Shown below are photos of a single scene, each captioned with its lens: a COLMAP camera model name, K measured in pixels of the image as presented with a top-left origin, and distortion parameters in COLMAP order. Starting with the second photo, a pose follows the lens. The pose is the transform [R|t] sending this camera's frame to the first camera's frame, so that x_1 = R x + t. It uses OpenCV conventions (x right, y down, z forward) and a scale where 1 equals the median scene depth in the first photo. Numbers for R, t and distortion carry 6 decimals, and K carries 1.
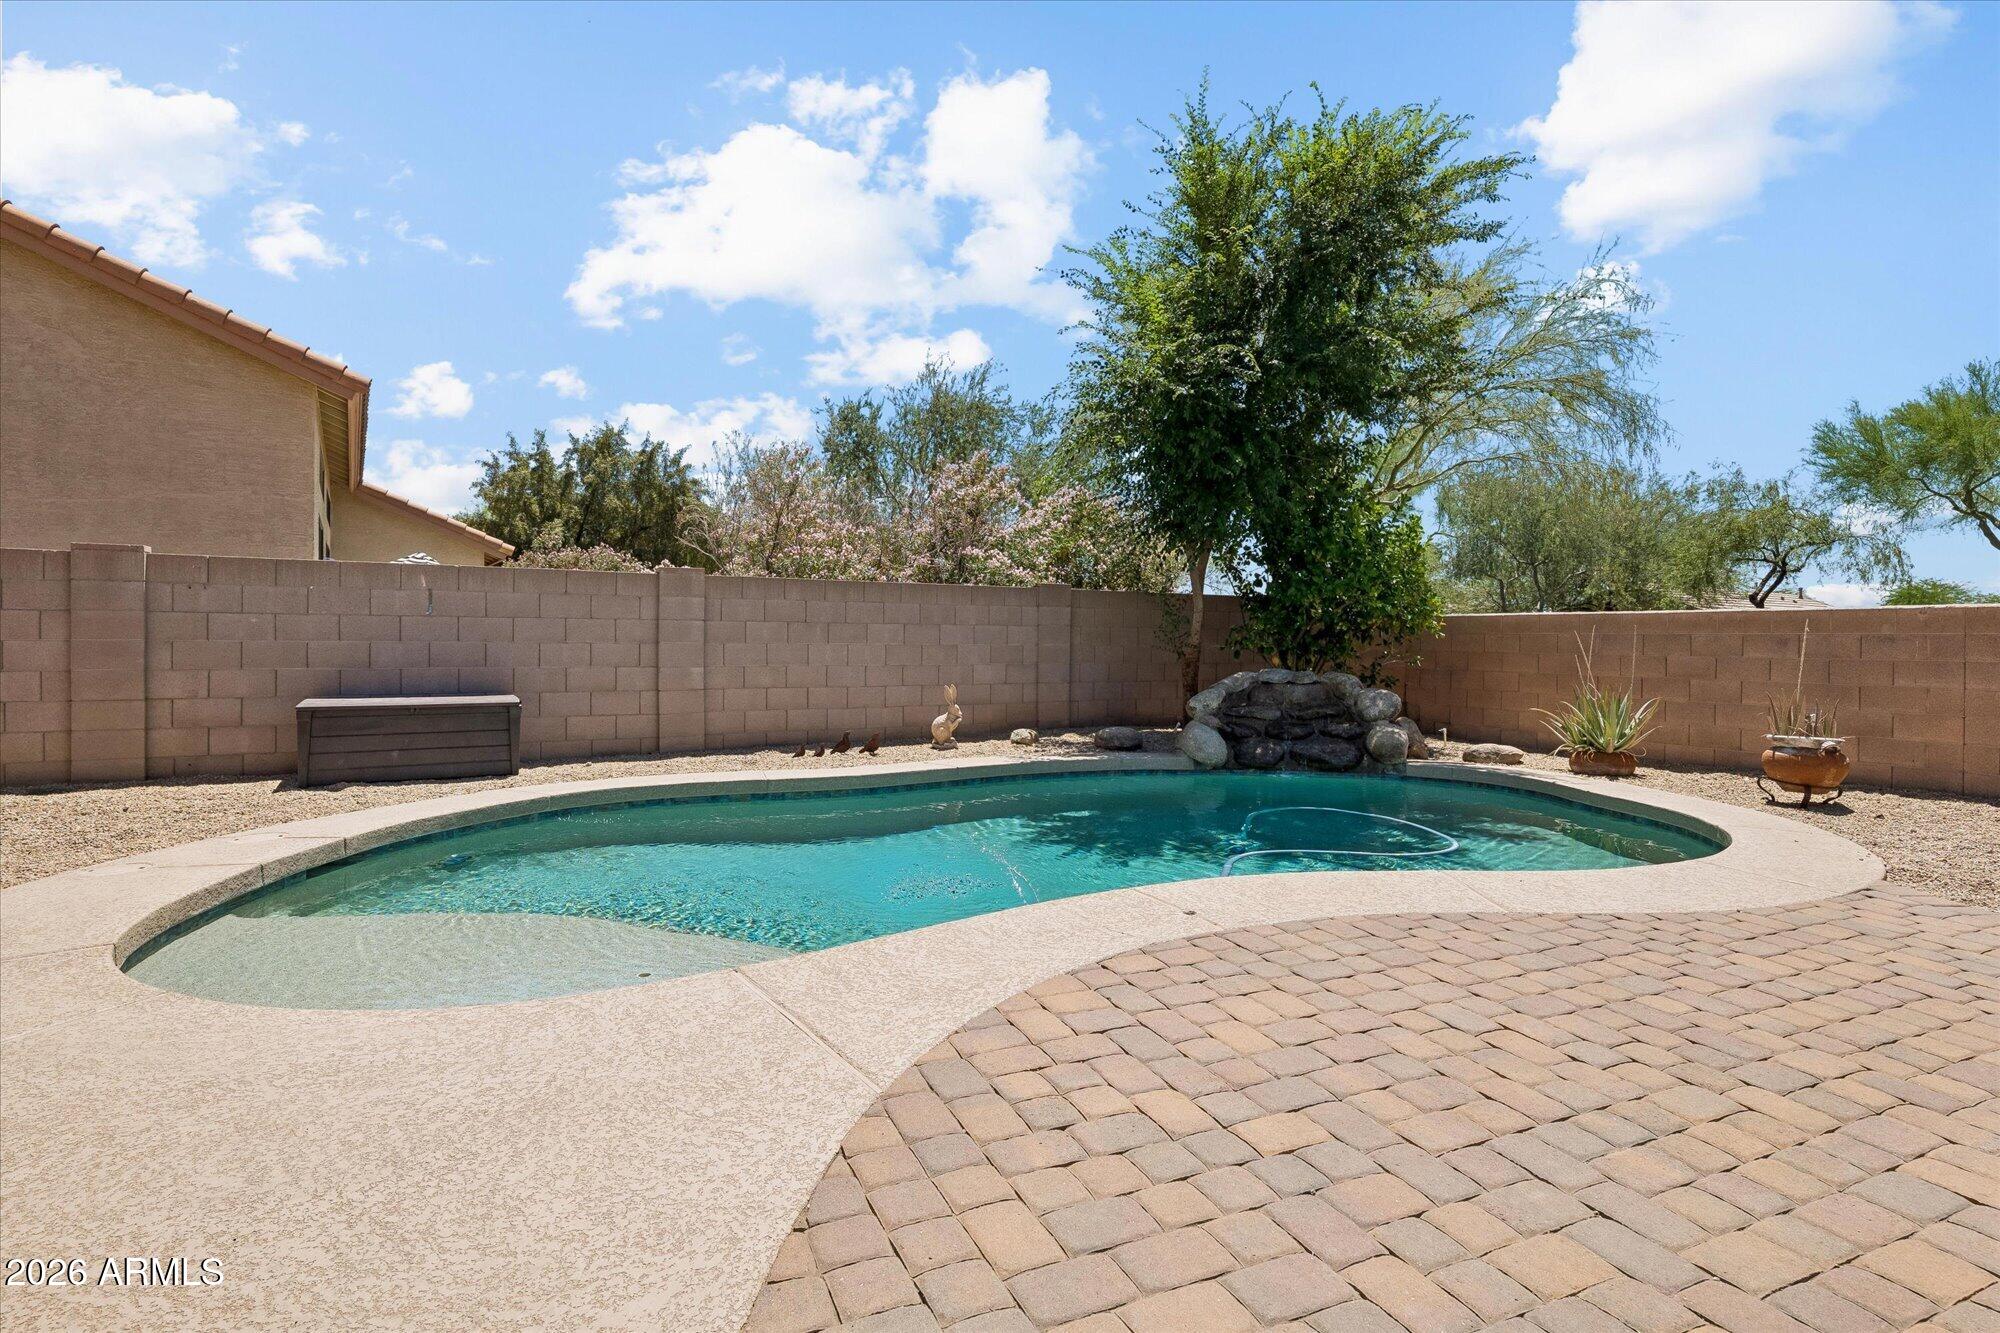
lens RADIAL K [[947.6, 0, 996.1], [0, 947.6, 664.0], [0, 0, 1]] dist [-0.005661, -0.000035]
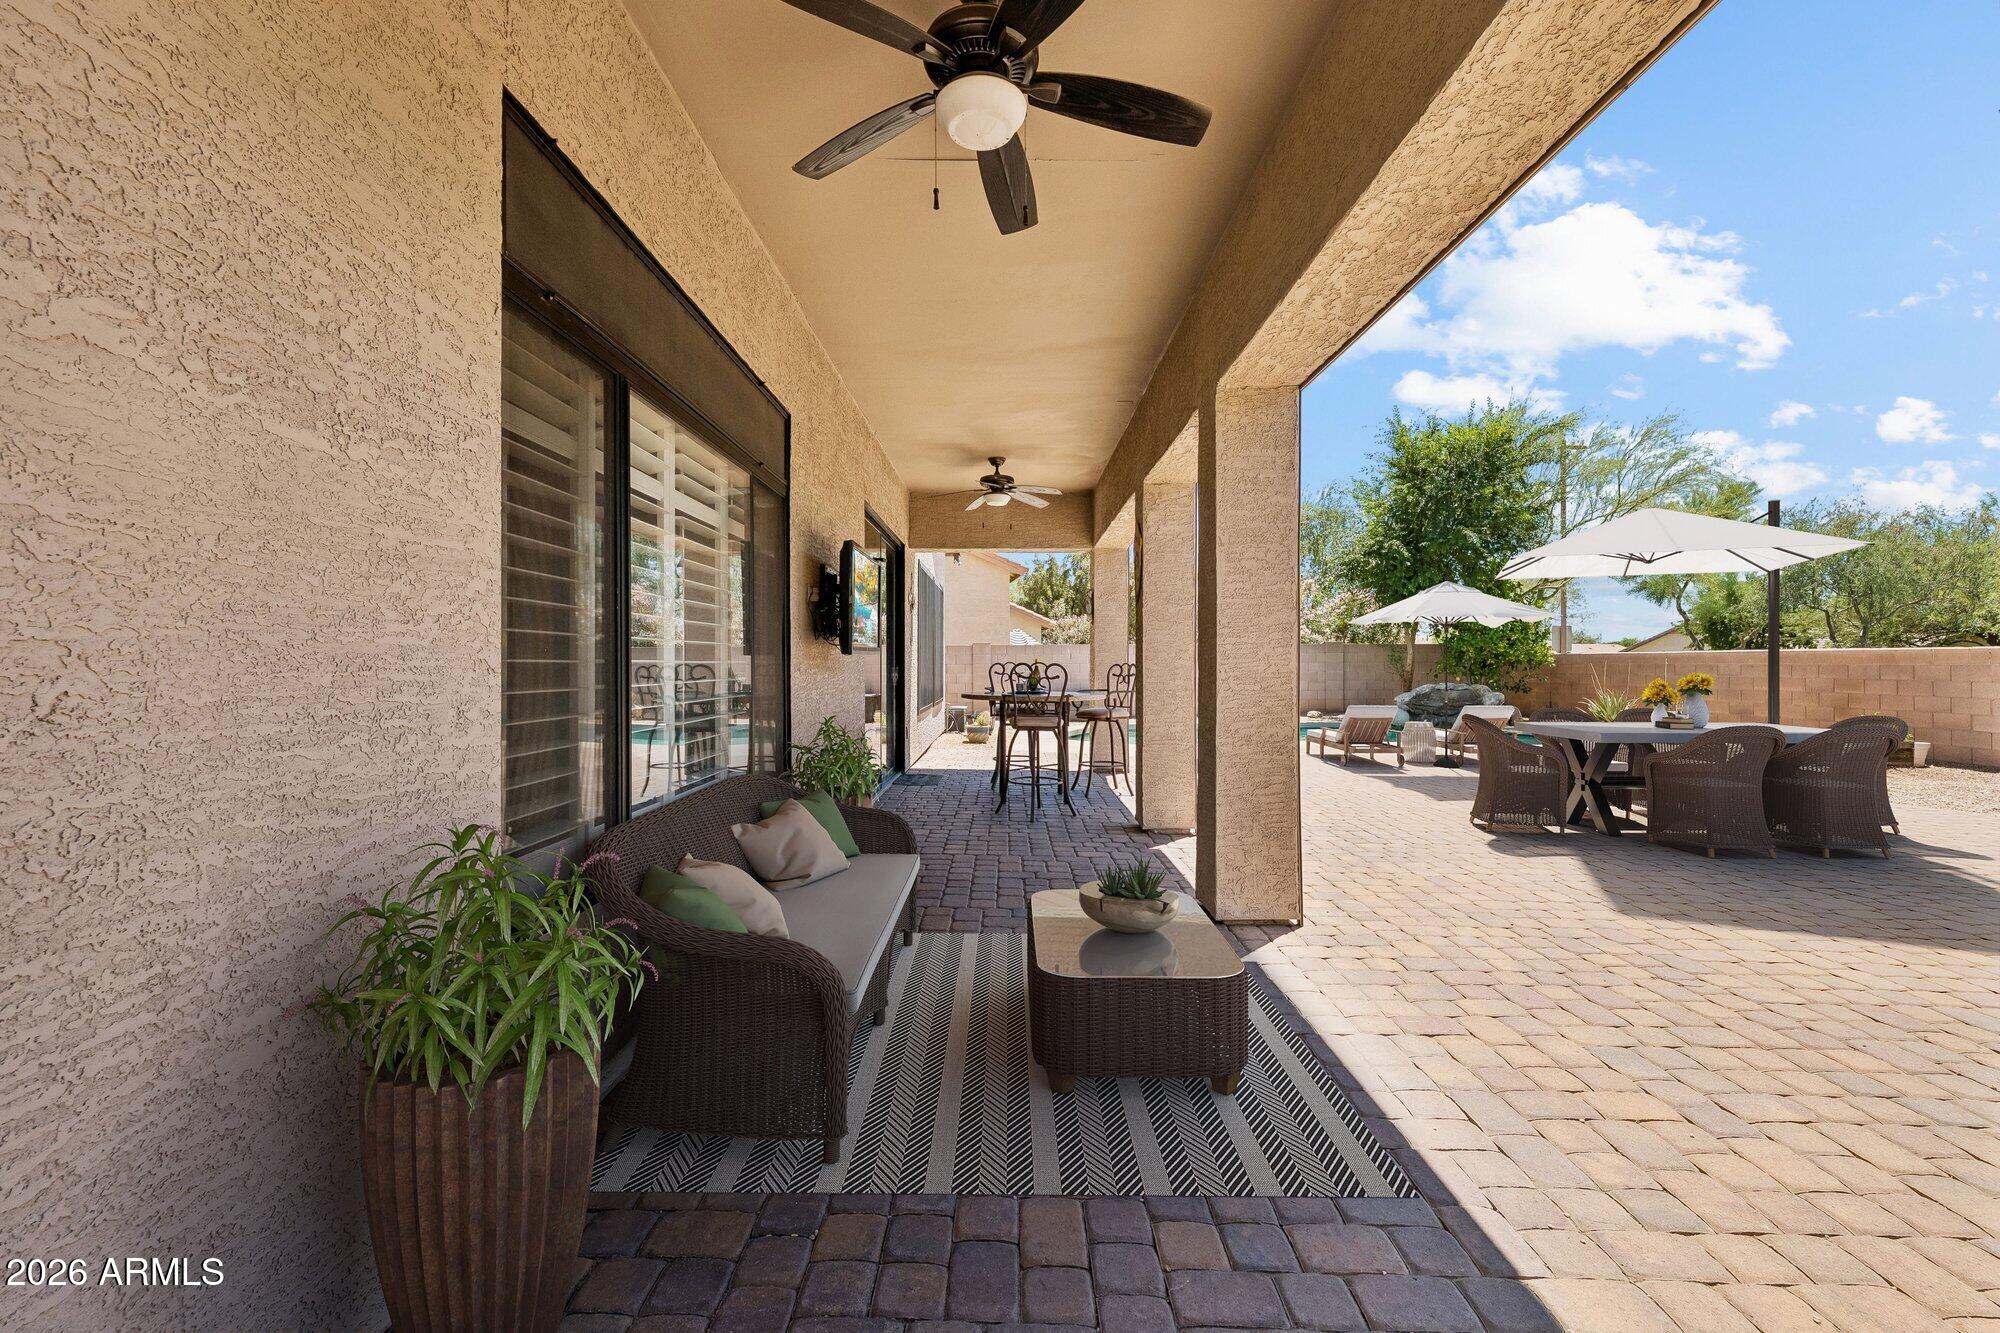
lens RADIAL K [[814.3, 0, 989.8], [0, 814.3, 662.4], [0, 0, 1]] dist [-0.009975, 0.000454]
pose [[0.895237, -0.018376, -0.445212, 0.174074], [0.007363, 0.999623, -0.026454, 0.000825], [0.445530, 0.020405, 0.895035, -0.881510]]
